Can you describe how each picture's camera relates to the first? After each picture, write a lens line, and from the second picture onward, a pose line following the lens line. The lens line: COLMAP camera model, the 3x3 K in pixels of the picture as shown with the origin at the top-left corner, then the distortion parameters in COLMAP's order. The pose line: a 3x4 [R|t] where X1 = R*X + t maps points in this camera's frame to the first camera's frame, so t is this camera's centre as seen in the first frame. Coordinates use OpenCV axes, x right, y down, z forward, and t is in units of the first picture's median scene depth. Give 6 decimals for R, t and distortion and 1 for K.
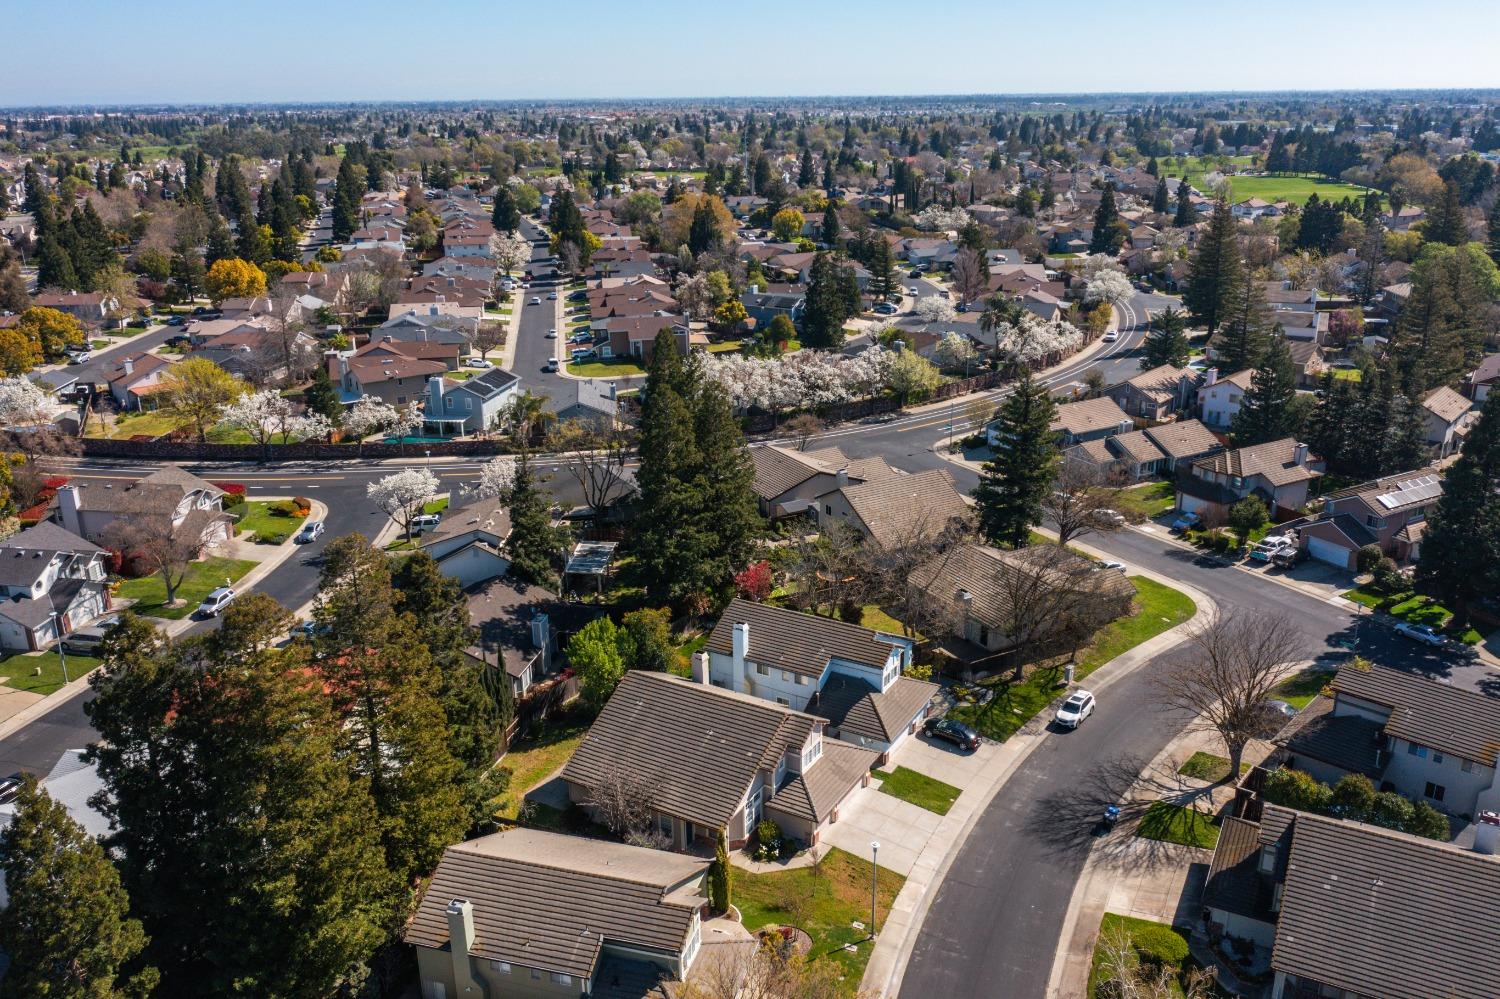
lens RADIAL K [[1183.1, 0, 746.2], [0, 1183.1, 500.0], [0, 0, 1]] dist [-0.012048, 0.017866]
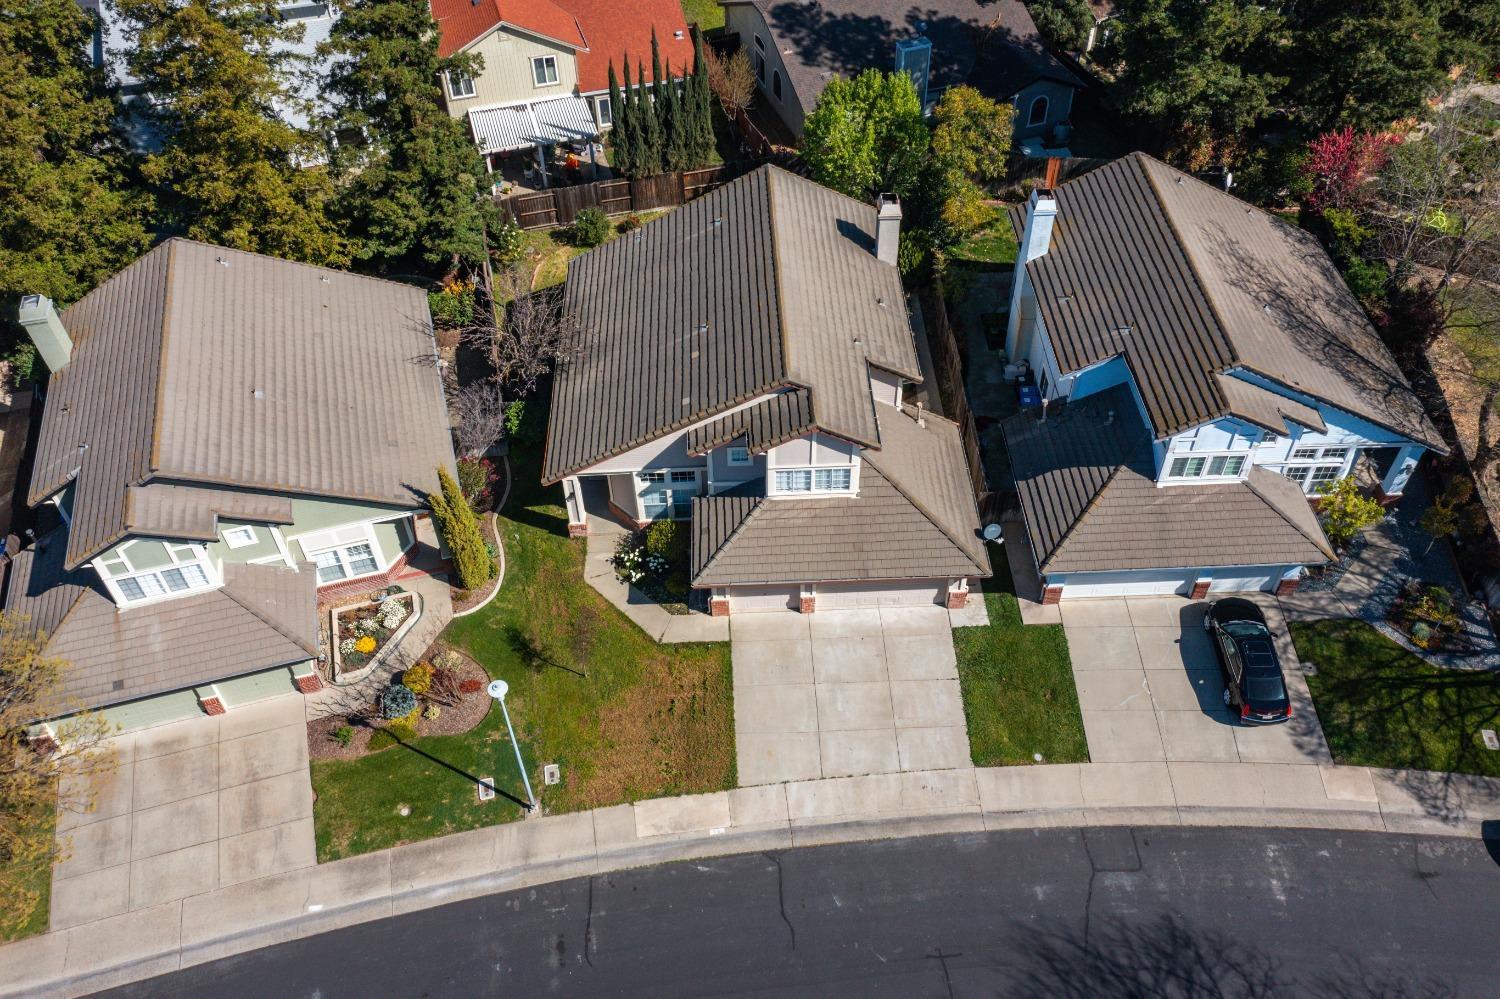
lens RADIAL K [[1174.5, 0, 745.1], [0, 1174.5, 501.0], [0, 0, 1]] dist [-0.009191, 0.004891]
pose [[0.533311, 0.615242, -0.580566, 0.260510], [-0.263508, 0.772992, 0.577102, -0.038970], [0.803830, -0.154791, 0.574367, 0.560235]]
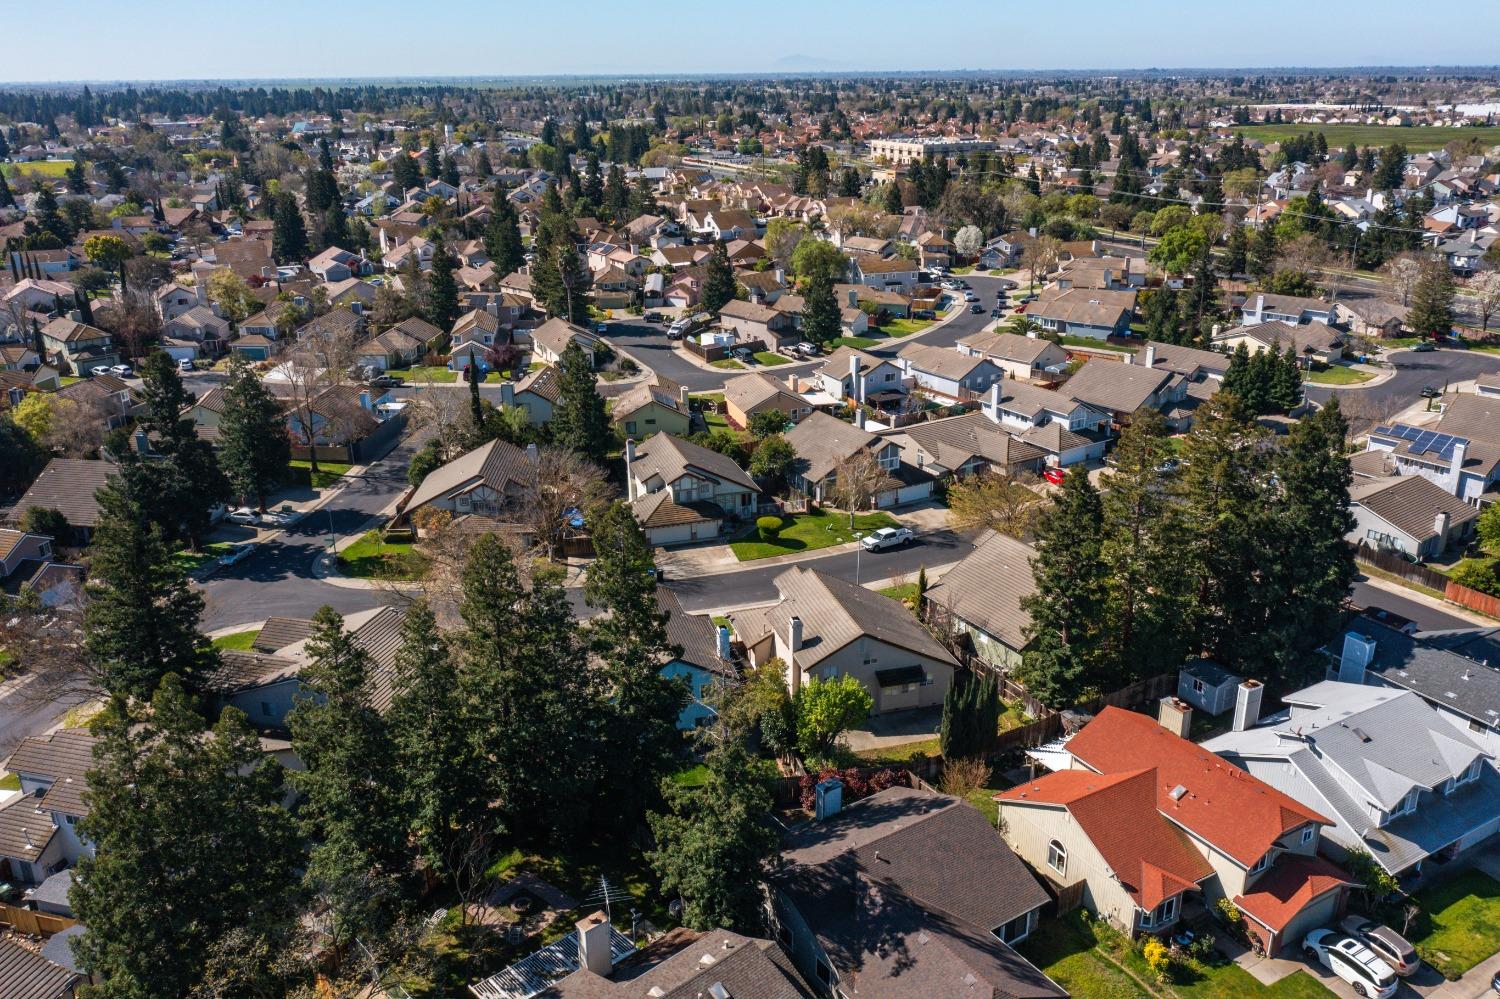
lens RADIAL K [[1183.1, 0, 746.2], [0, 1183.1, 500.0], [0, 0, 1]] dist [-0.012048, 0.017866]
pose [[-0.714864, -0.218107, 0.664378, -0.593229], [0.244839, 0.811897, 0.529979, -0.454756], [-0.654999, 0.541529, -0.526995, 1.328852]]
